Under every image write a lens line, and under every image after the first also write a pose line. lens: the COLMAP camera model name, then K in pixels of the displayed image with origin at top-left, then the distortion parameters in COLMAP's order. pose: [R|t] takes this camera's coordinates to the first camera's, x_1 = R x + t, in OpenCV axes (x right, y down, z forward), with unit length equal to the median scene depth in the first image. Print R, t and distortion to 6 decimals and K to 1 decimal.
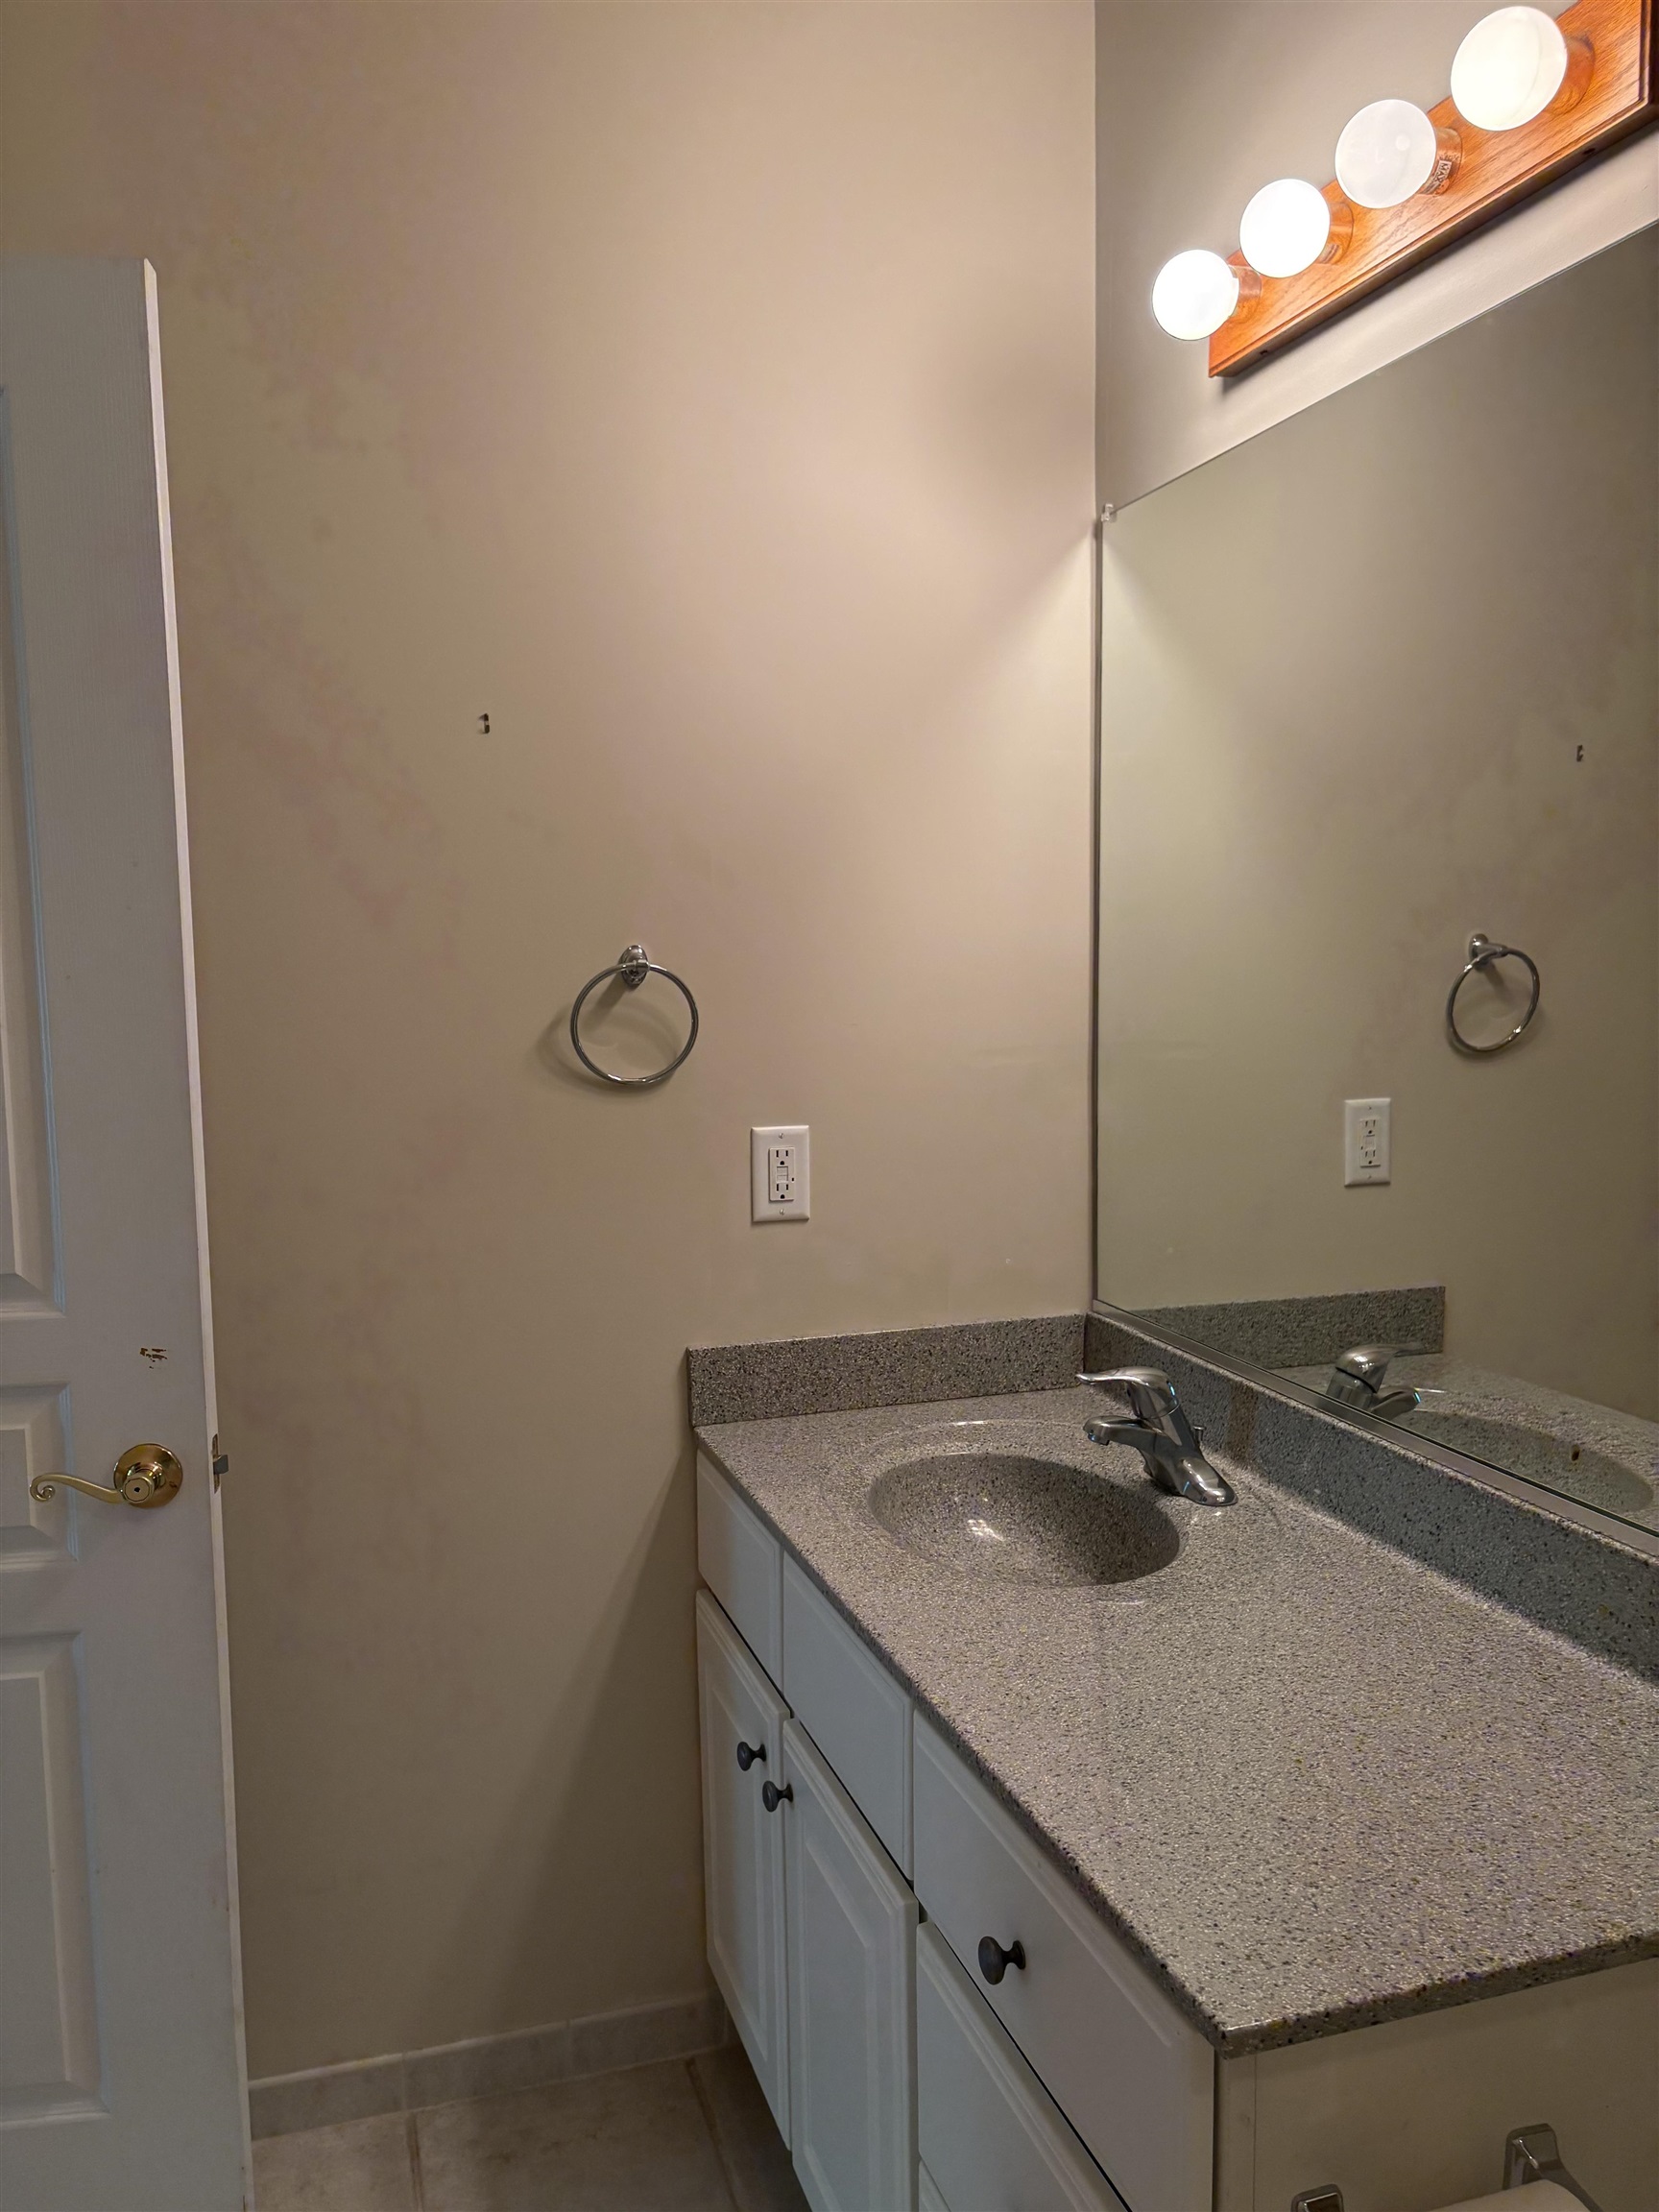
lens RADIAL K [[1664.0, 0, 828.9], [0, 1664.0, 1107.5], [0, 0, 1]] dist [0.038314, -0.044628]
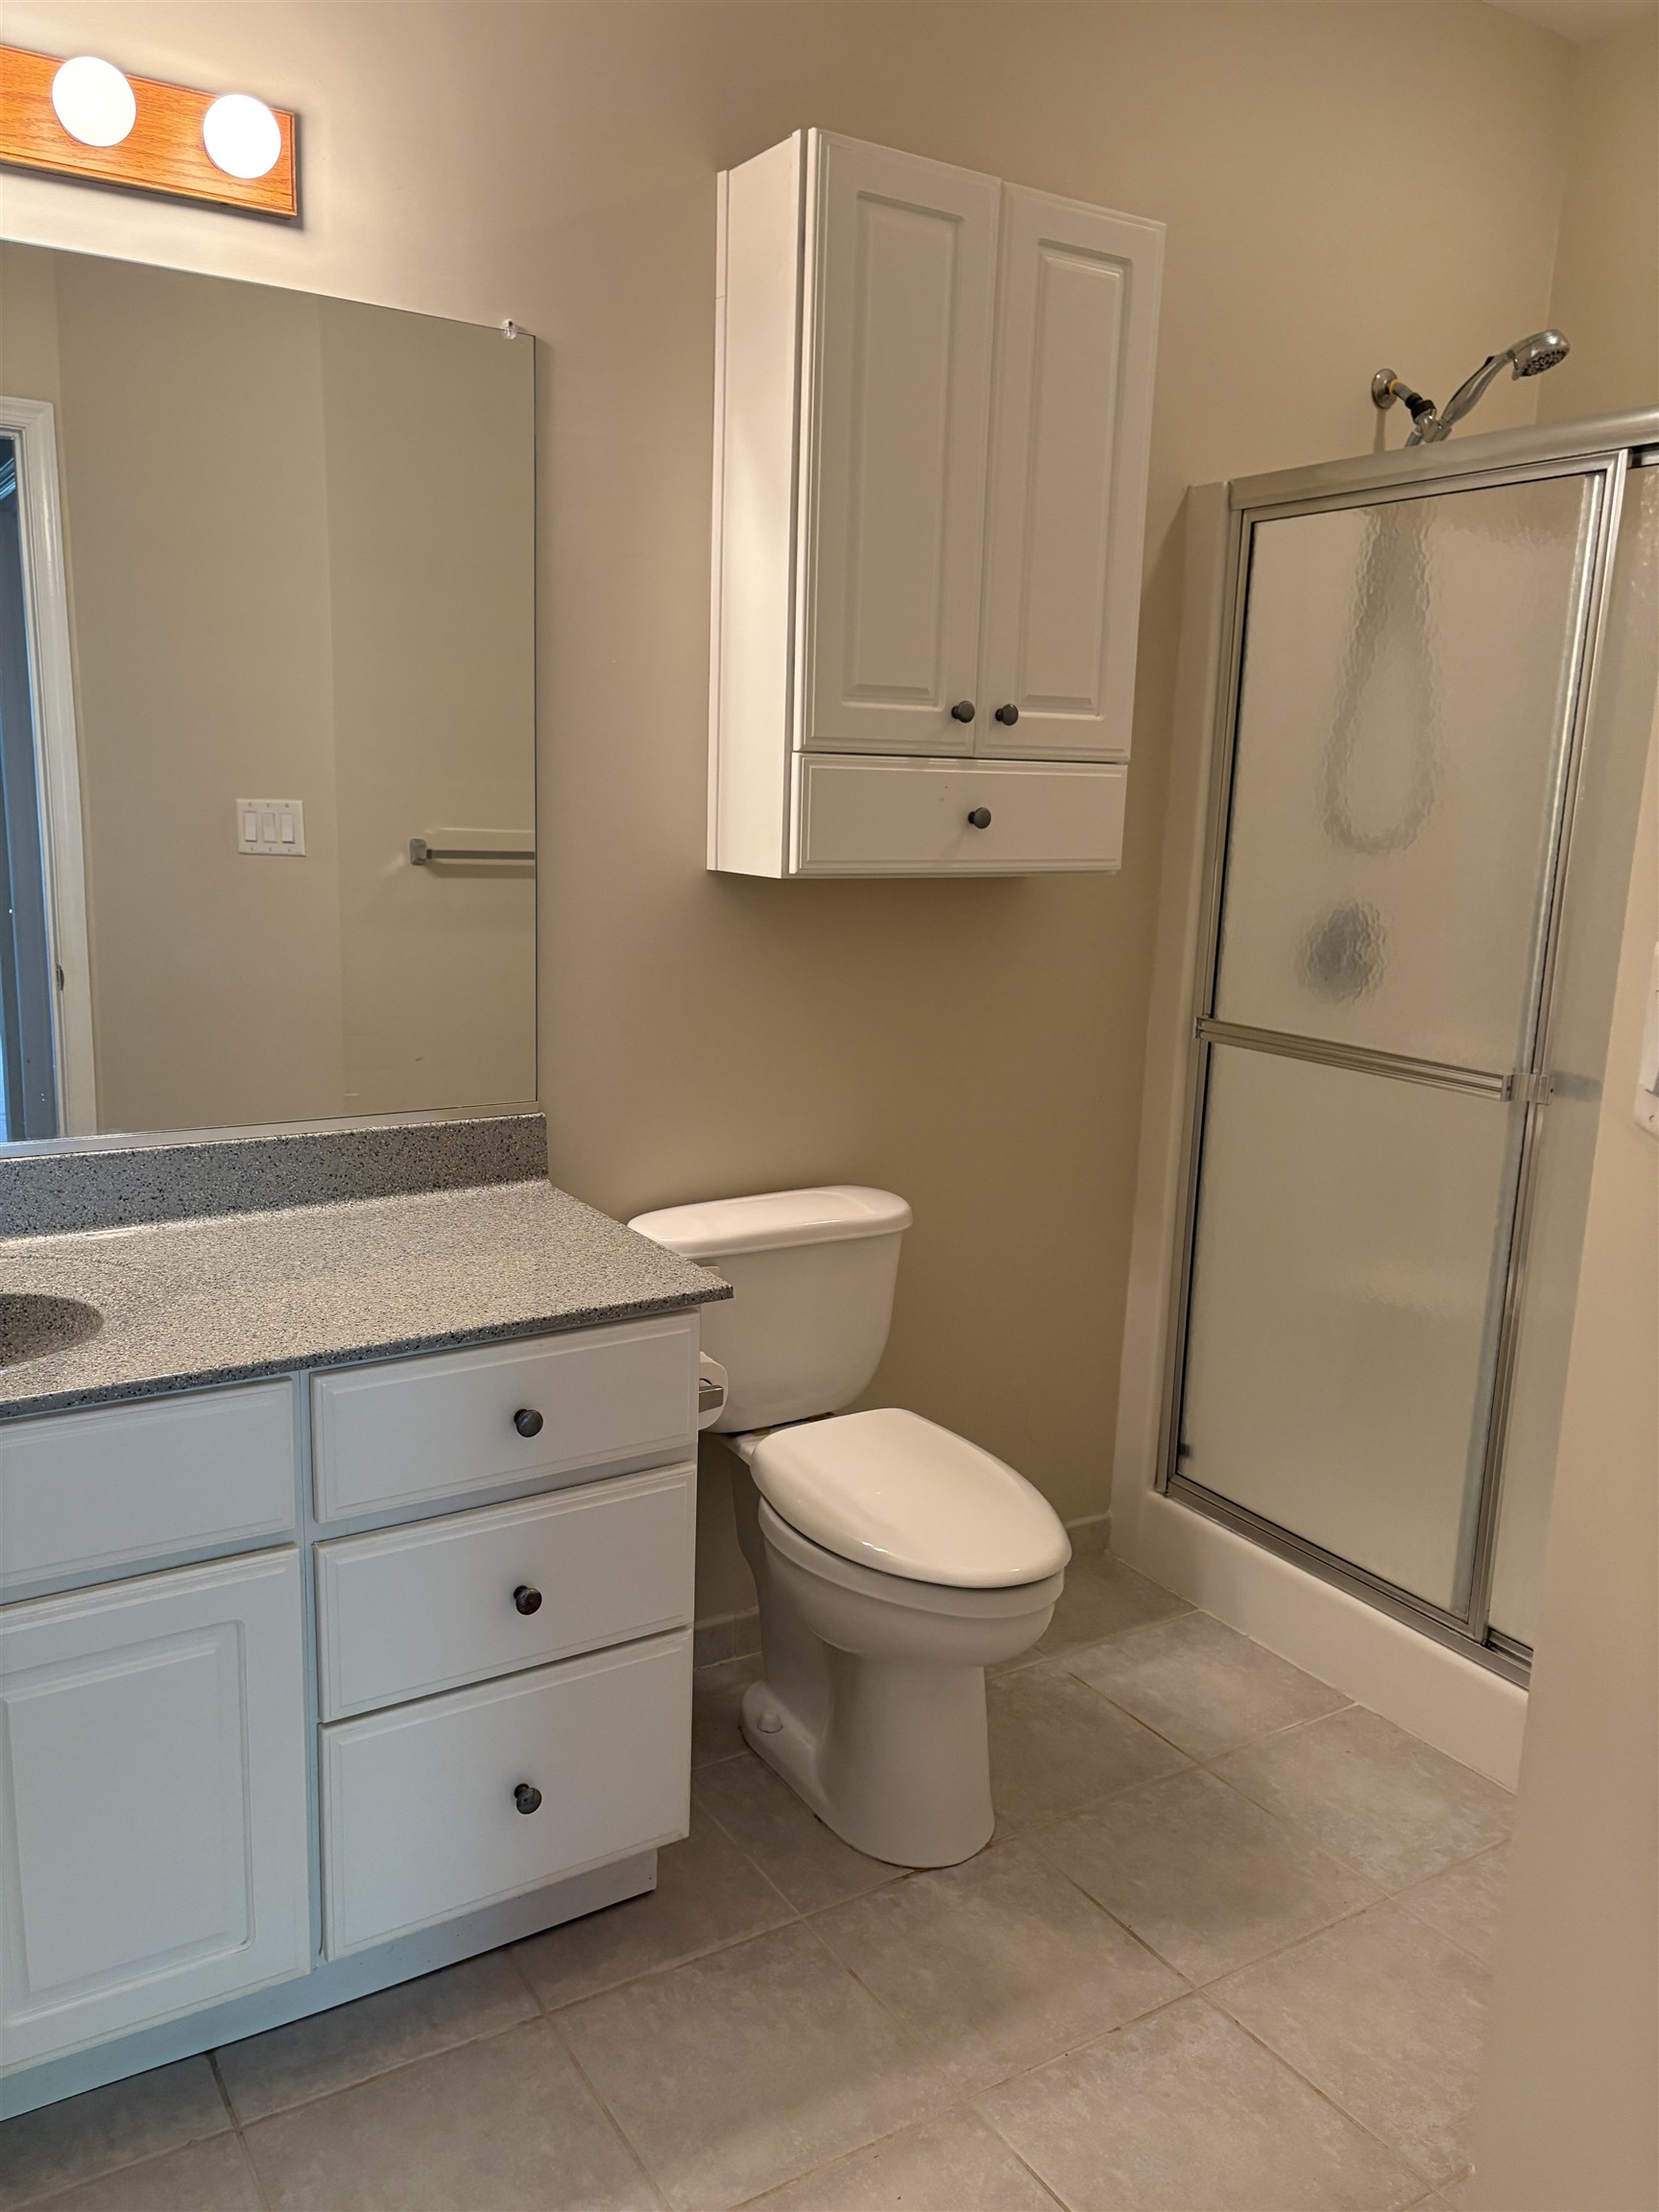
lens RADIAL K [[1664.0, 0, 827.4], [0, 1664.0, 1108.5], [0, 0, 1]] dist [0.038314, -0.044628]
pose [[-0.246883, -0.193852, 0.949458, -1.108995], [0.053211, 0.975597, 0.213025, -0.077496], [-0.967583, 0.103114, -0.230543, 0.839132]]
